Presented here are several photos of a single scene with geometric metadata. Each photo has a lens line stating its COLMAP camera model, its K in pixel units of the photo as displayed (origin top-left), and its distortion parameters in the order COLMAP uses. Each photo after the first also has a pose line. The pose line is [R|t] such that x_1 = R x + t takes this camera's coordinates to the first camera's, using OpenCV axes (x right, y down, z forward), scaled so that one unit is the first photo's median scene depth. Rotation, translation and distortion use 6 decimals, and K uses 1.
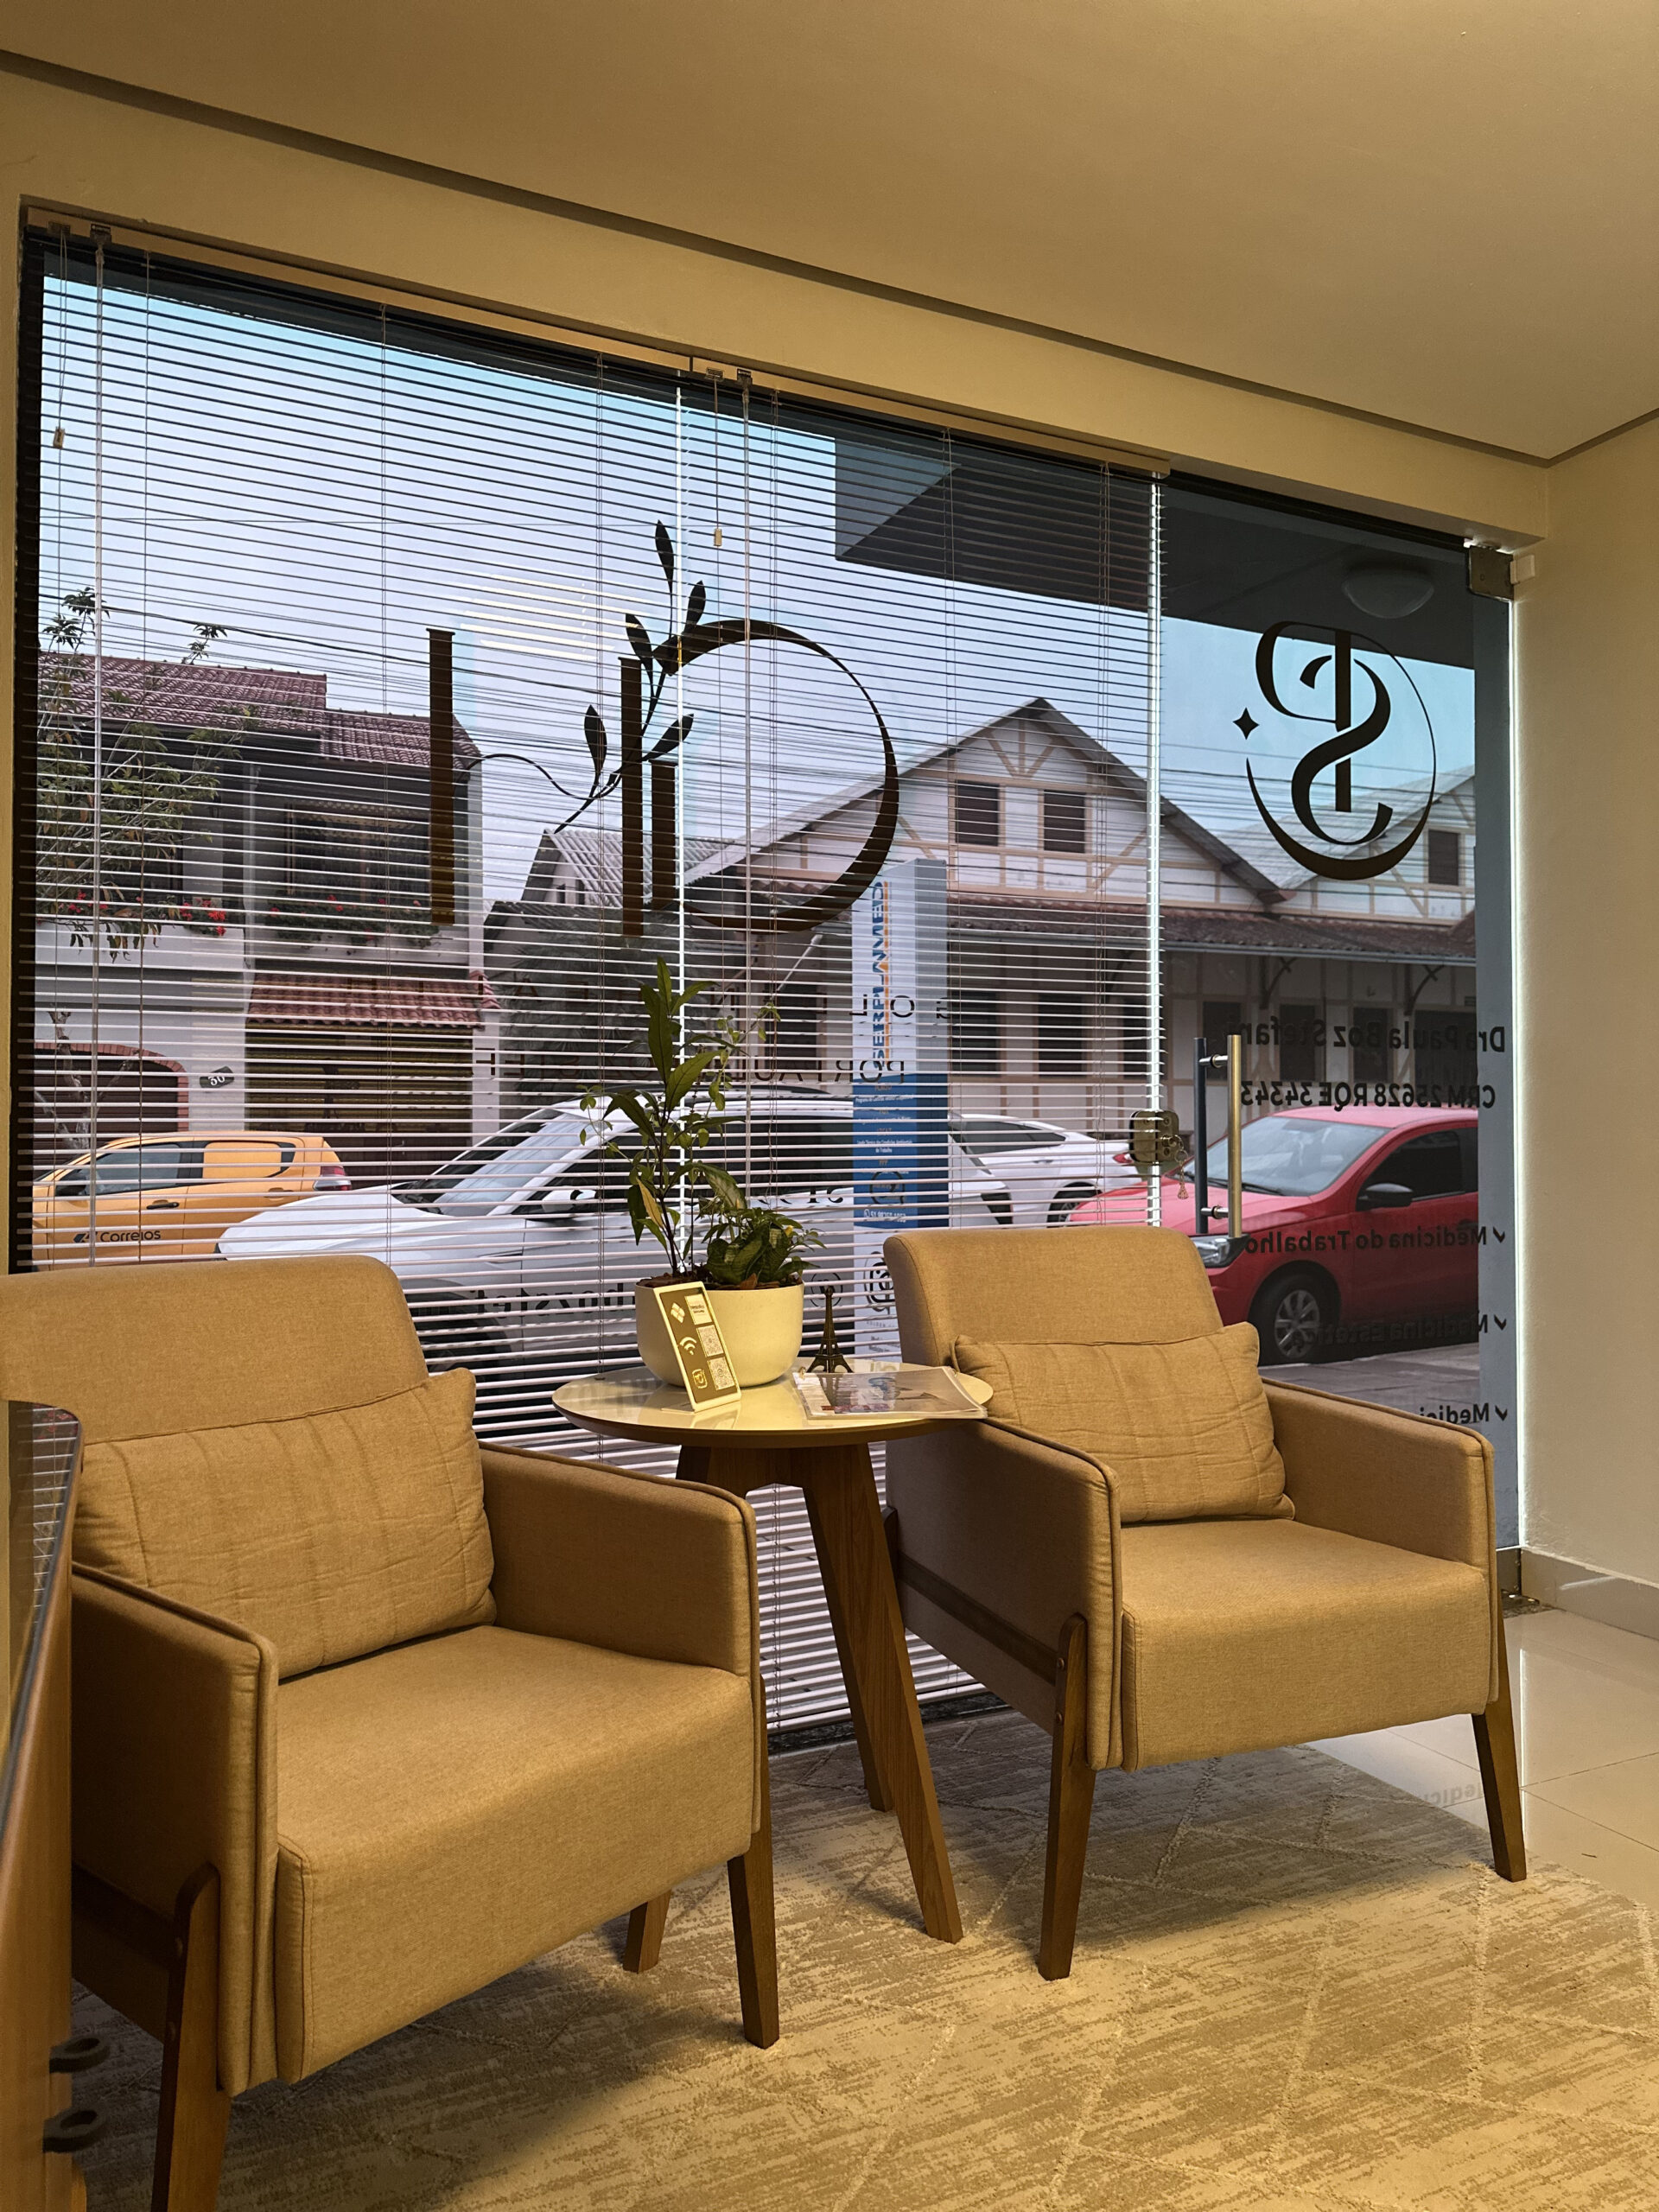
lens RADIAL K [[1594.7, 0, 789.0], [0, 1594.7, 1103.3], [0, 0, 1]] dist [0.002849, -0.002030]
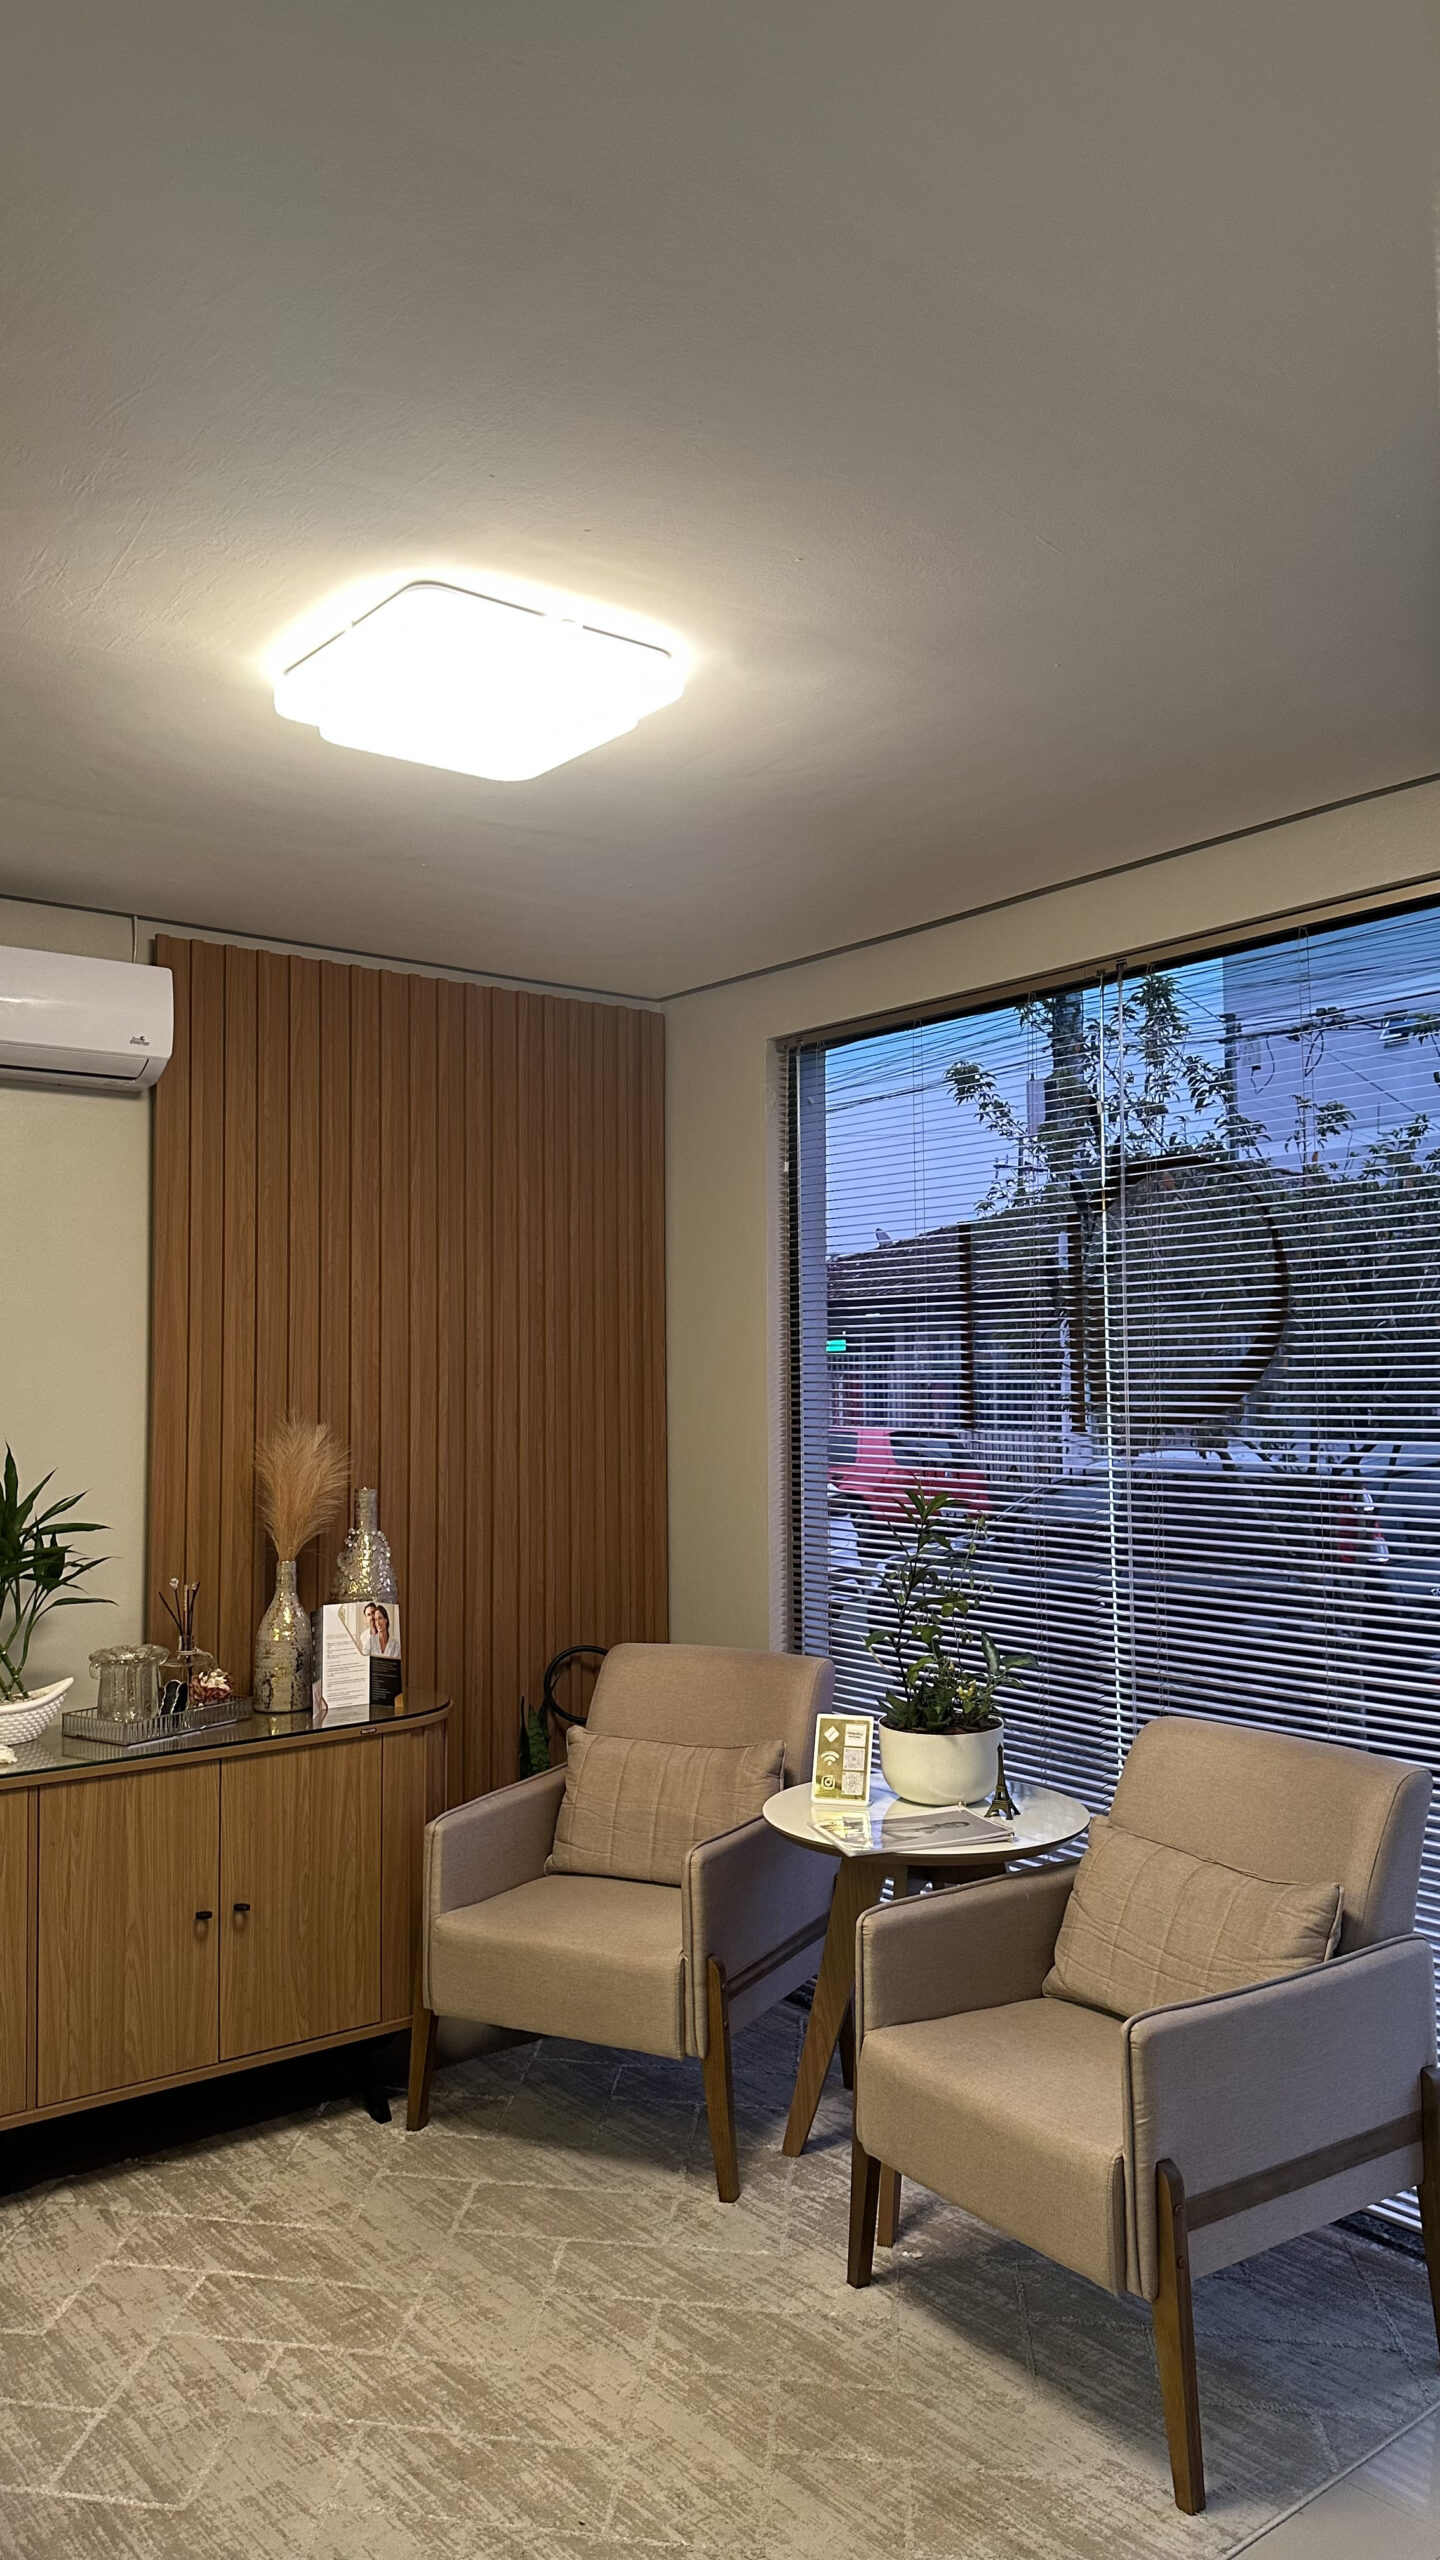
lens RADIAL K [[1802.6, 0, 723.5], [0, 1802.6, 1274.6], [0, 0, 1]] dist [-0.035338, -0.002577]
pose [[0.211562, -0.062588, -0.975358, 1.674211], [0.017862, 0.998028, -0.060168, -0.208569], [0.977201, -0.004693, 0.212263, 0.595148]]
